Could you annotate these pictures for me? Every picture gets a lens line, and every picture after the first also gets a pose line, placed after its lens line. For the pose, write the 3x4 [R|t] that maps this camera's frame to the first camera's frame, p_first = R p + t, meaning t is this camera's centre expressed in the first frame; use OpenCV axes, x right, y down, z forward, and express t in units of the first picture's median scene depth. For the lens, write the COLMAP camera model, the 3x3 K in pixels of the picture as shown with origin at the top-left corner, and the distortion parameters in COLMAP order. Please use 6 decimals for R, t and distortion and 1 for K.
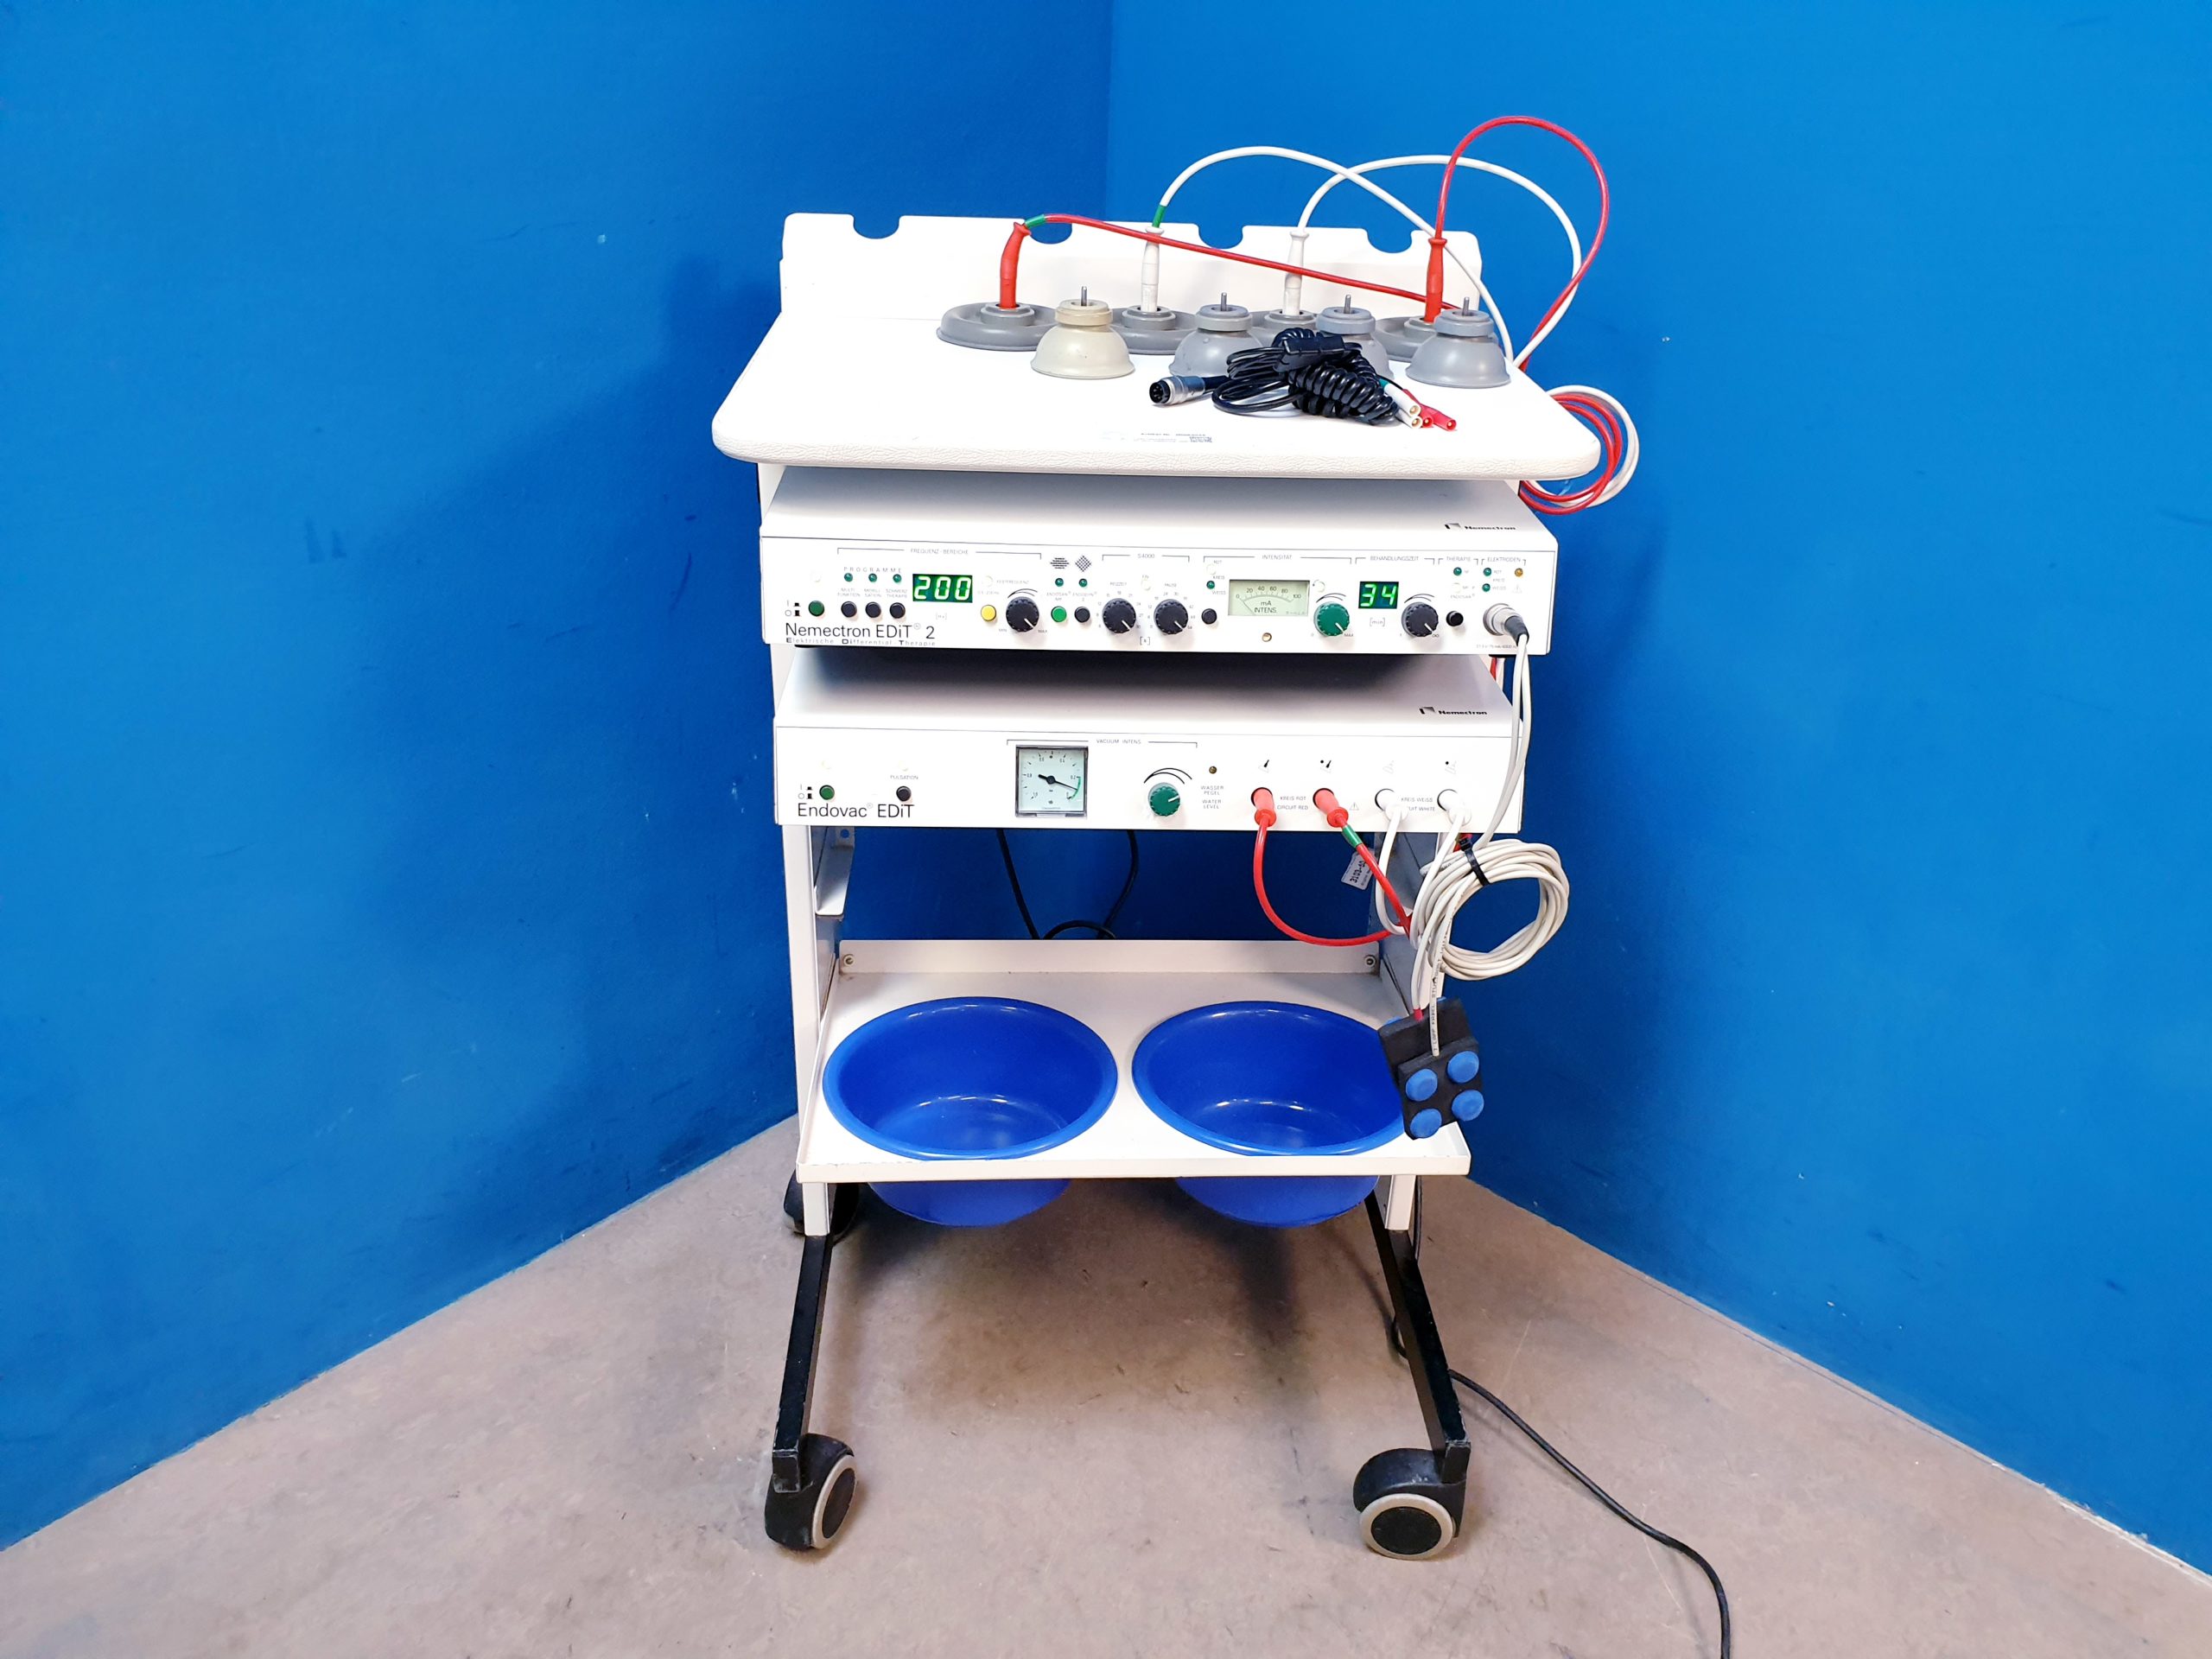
lens RADIAL K [[1675.4, 0, 1095.8], [0, 1675.4, 819.9], [0, 0, 1]] dist [0.077300, -0.199614]
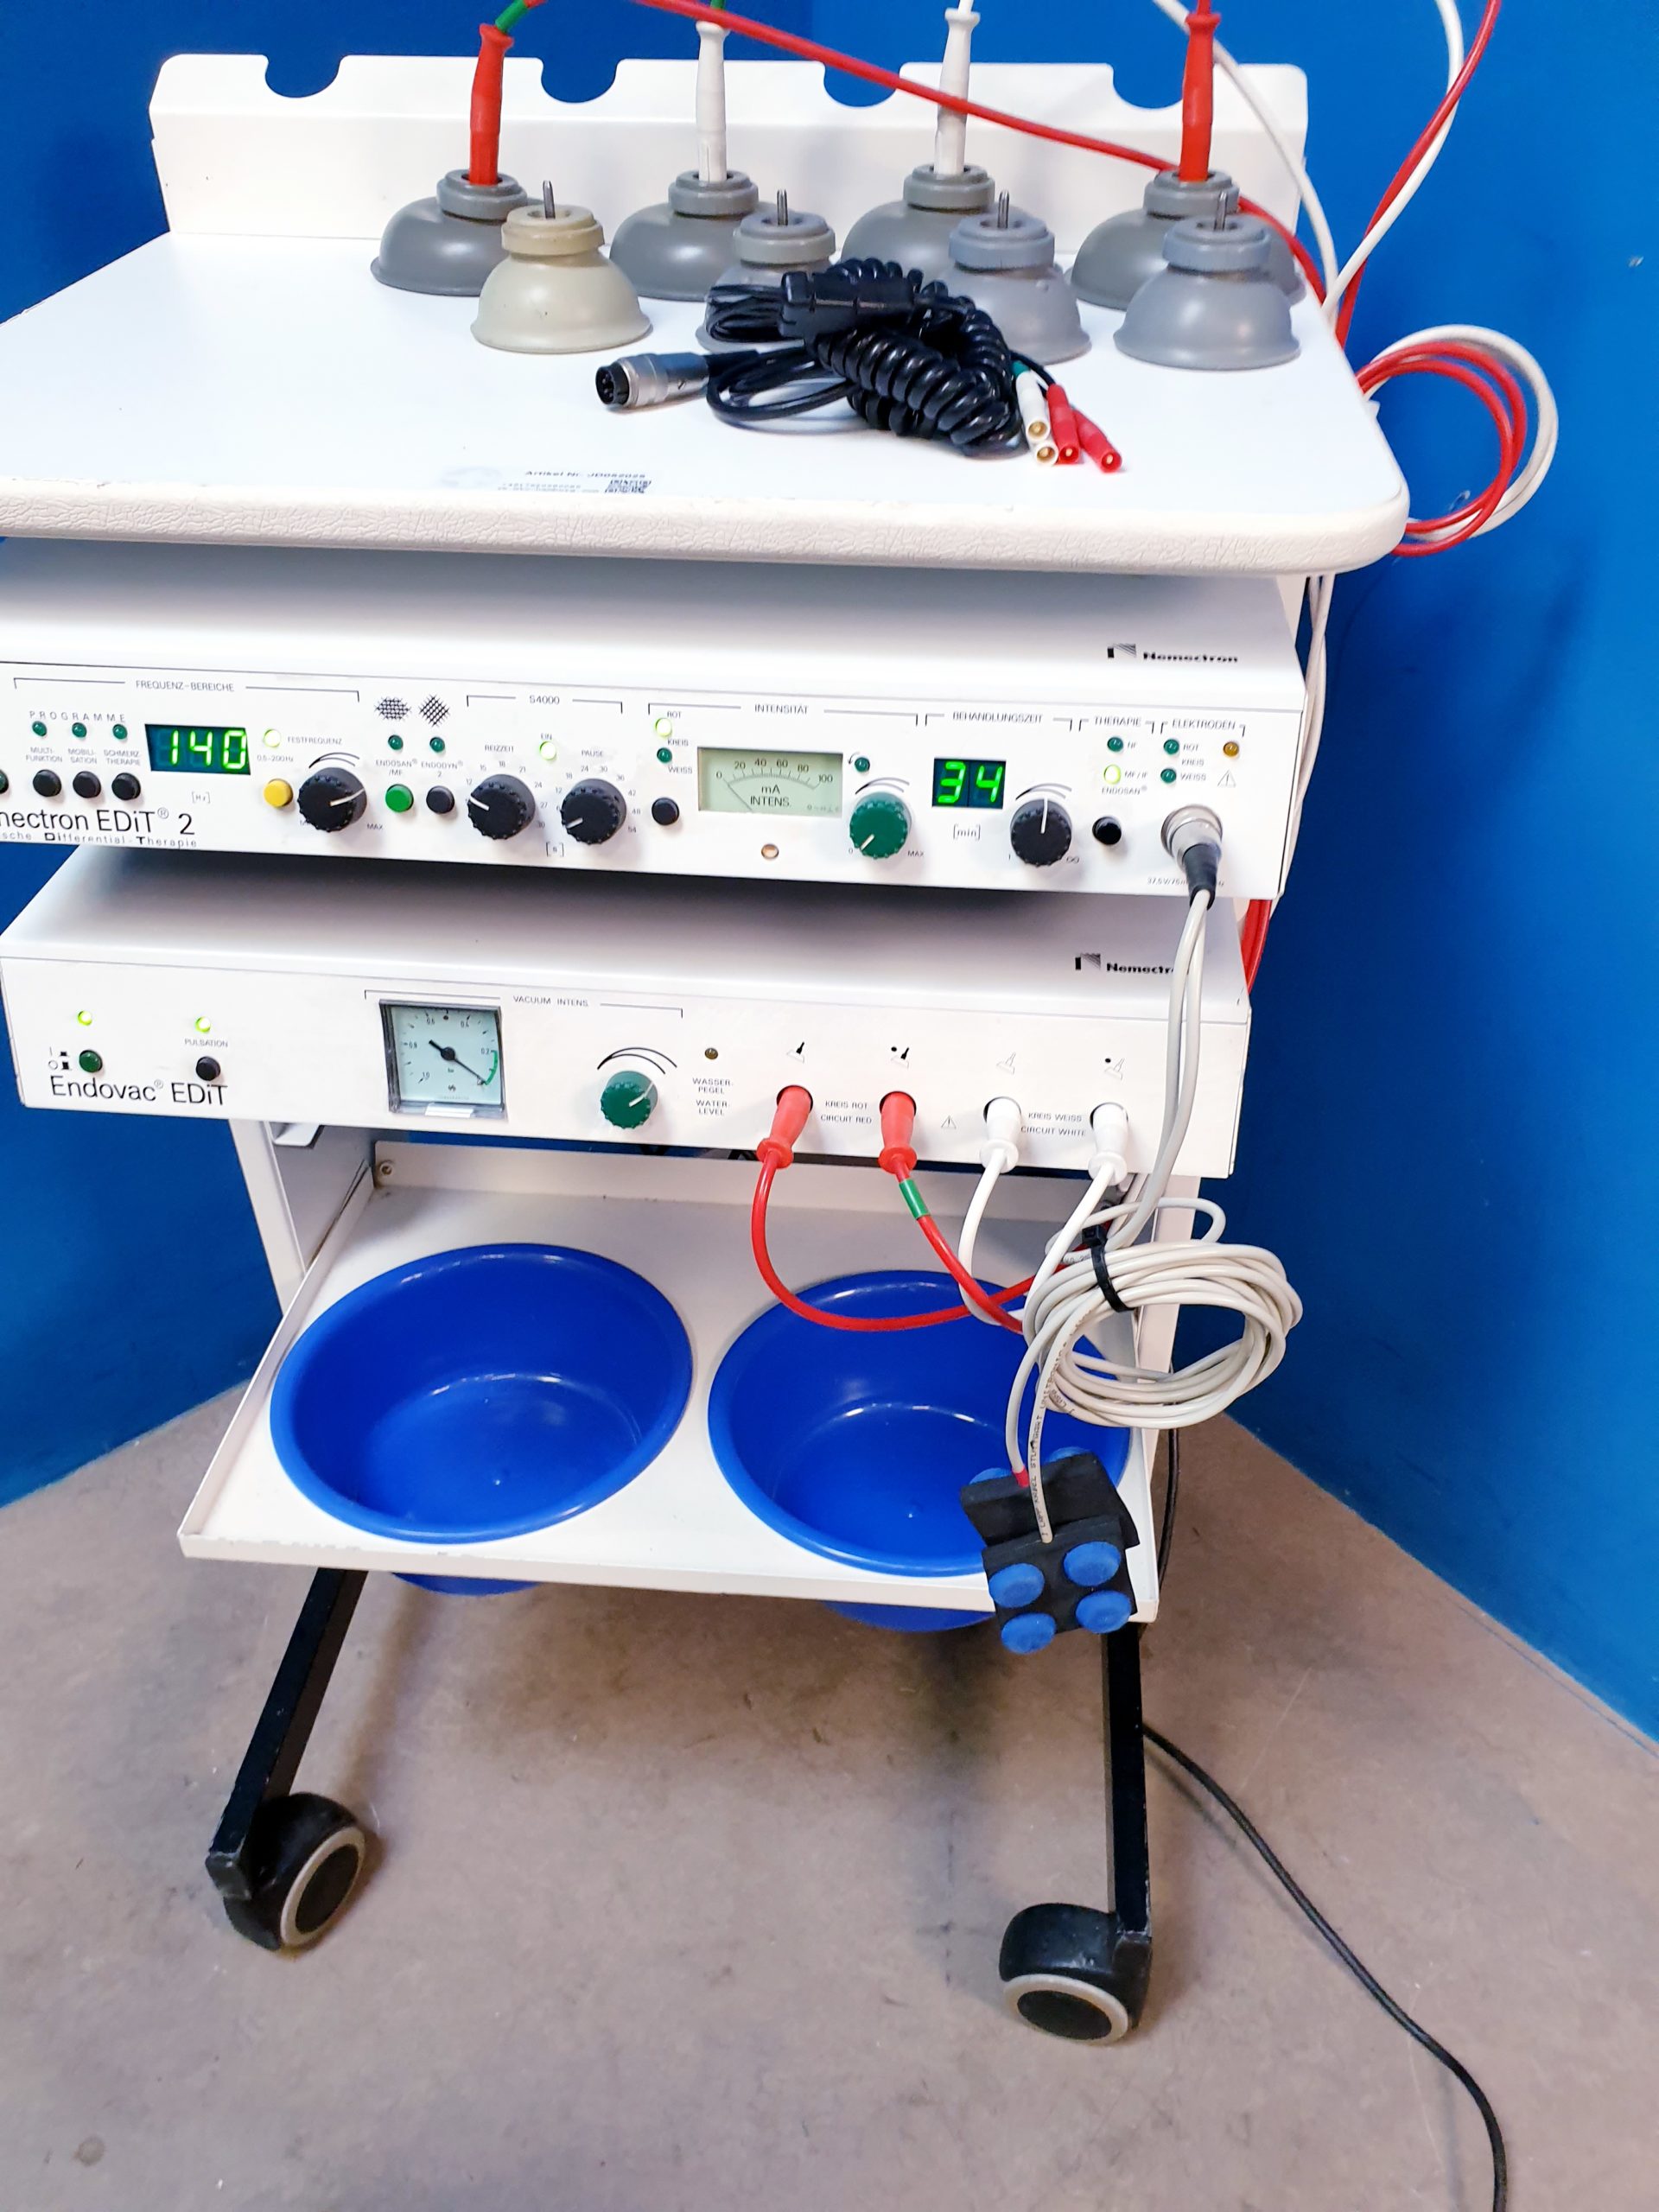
lens RADIAL K [[1722.0, 0, 829.5], [0, 1722.0, 1106.0], [0, 0, 1]] dist [0.003059, 0.005203]
pose [[0.990787, 0.056029, -0.123292, 0.160201], [-0.031712, 0.981077, 0.191003, -0.110119], [0.131661, -0.185334, 0.973816, 0.345499]]
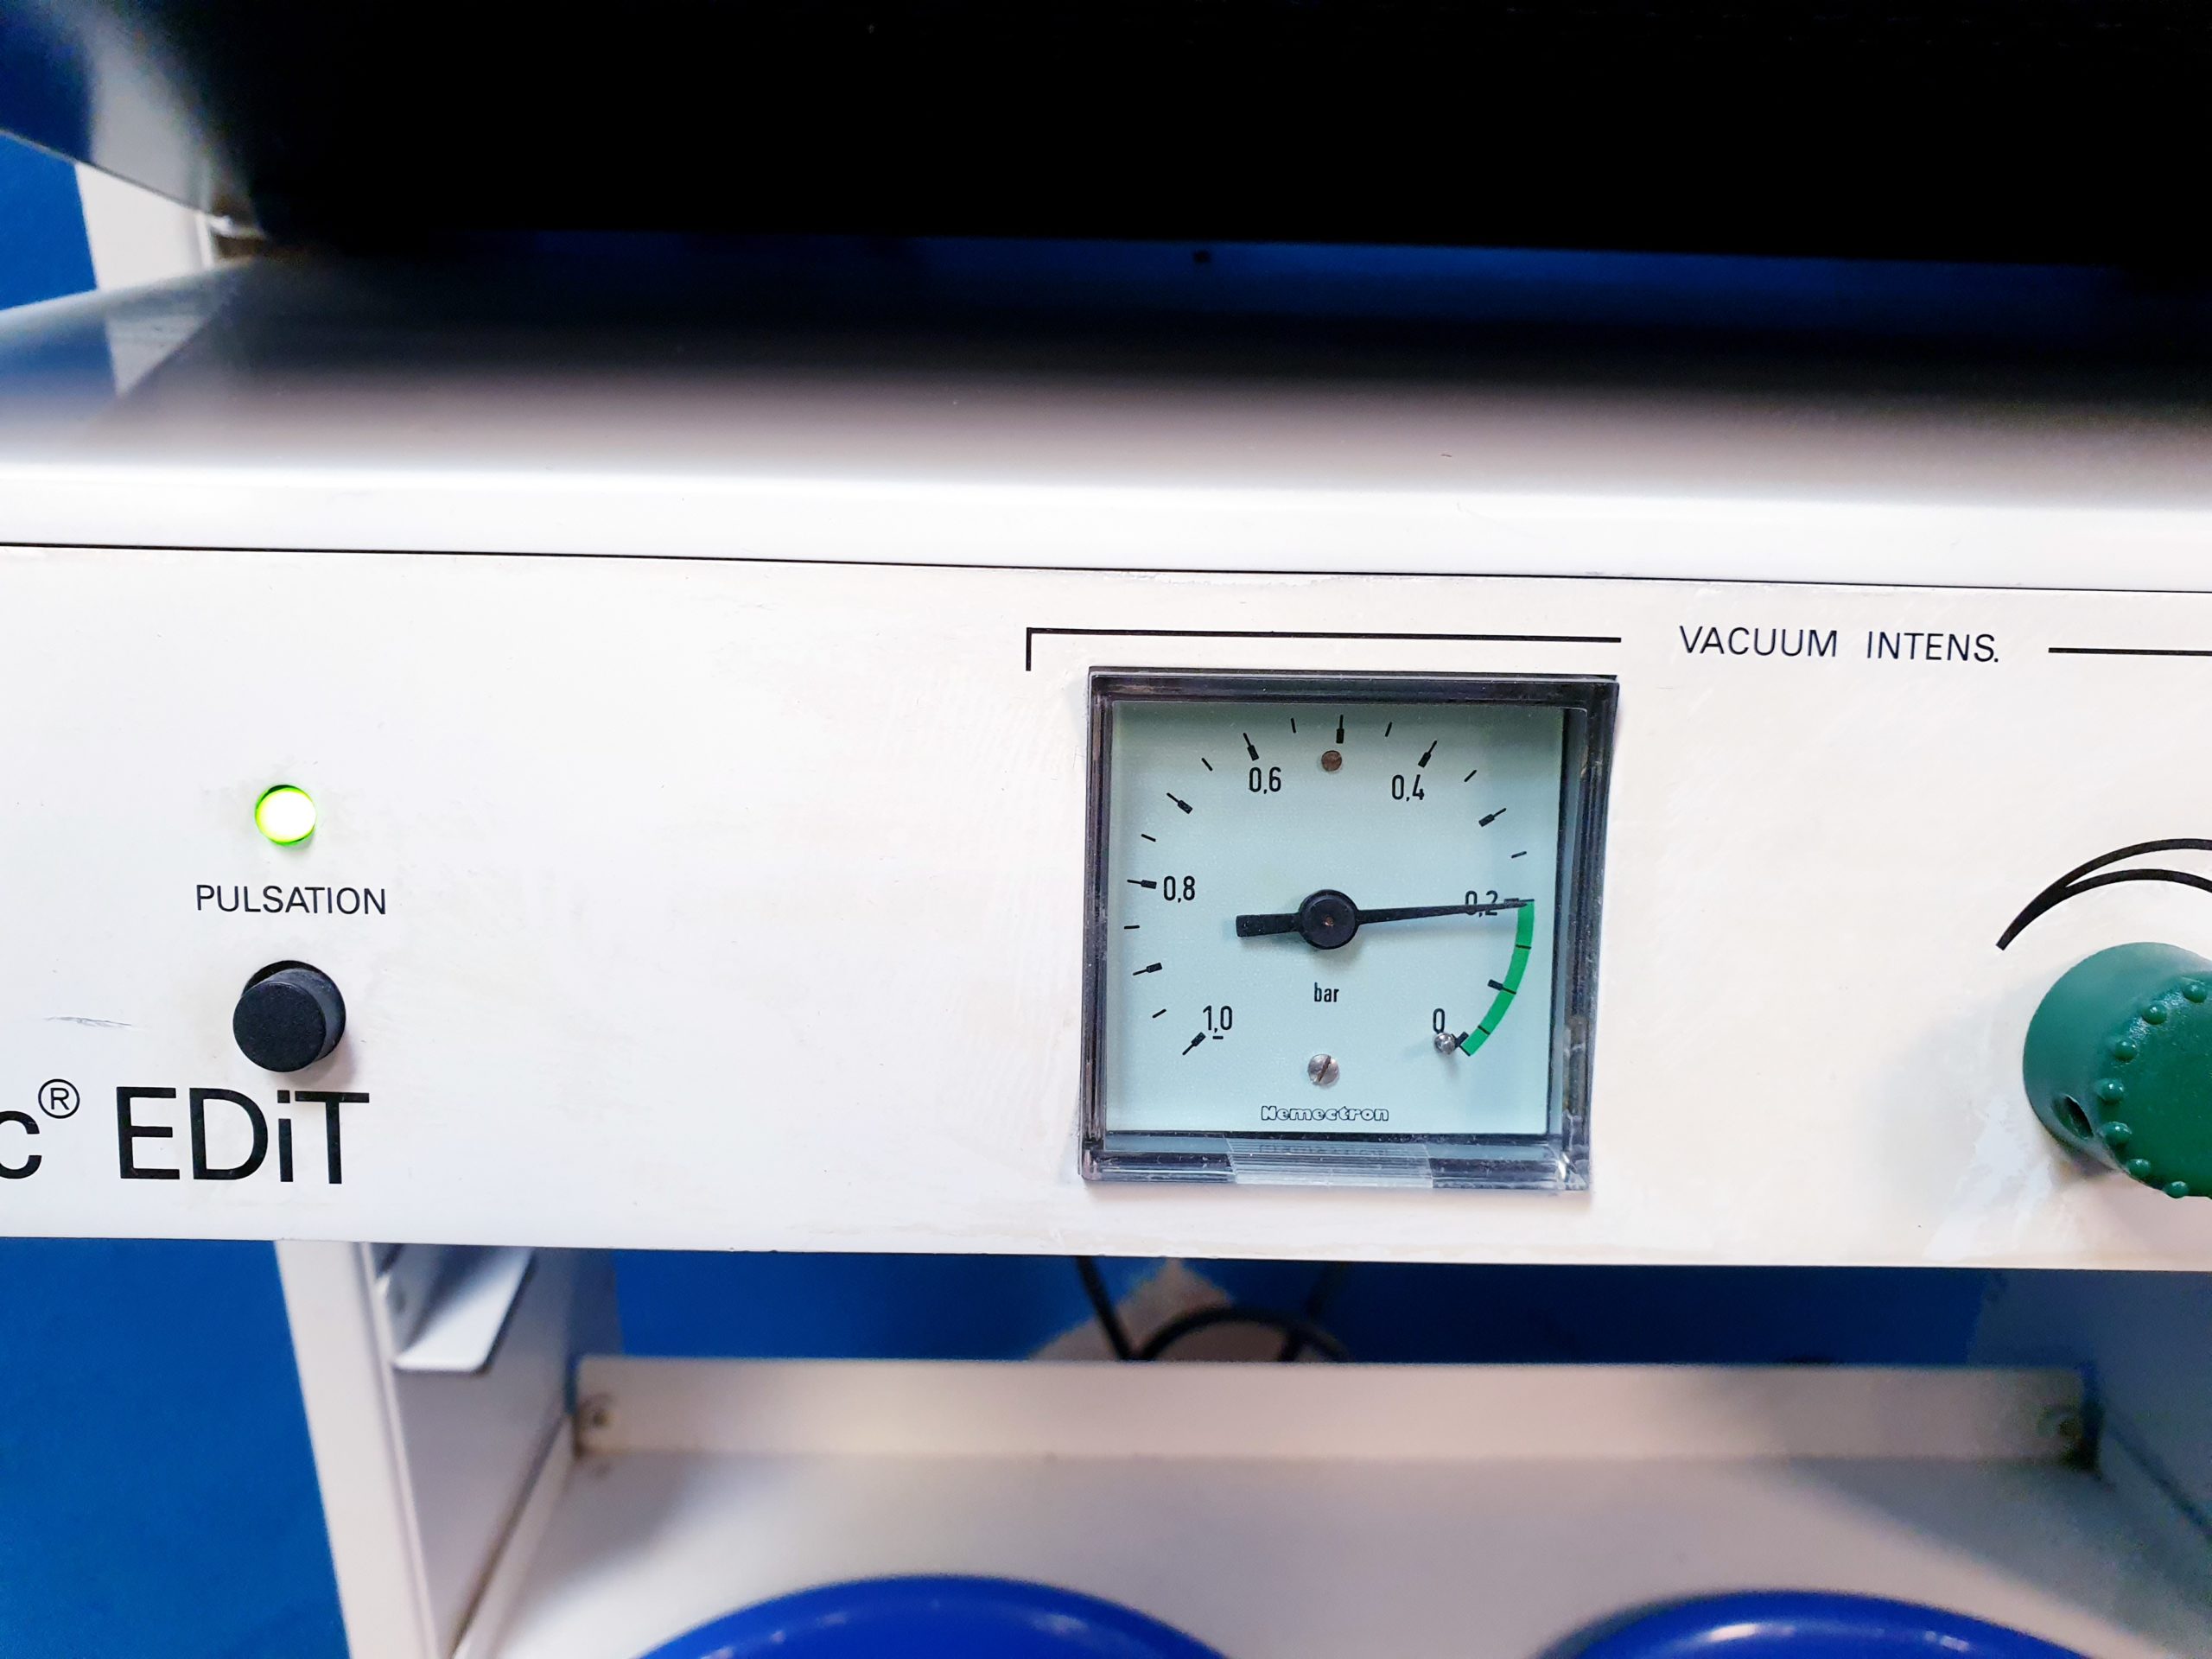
lens RADIAL K [[1813.0, 0, 1106.0], [0, 1813.0, 829.5], [0, 0, 1]] dist [-0.003062, -0.001012]
pose [[0.999703, 0.002948, -0.024189, -0.036152], [-0.004572, 0.997717, -0.067385, -0.017905], [0.023935, 0.067476, 0.997434, 0.714291]]
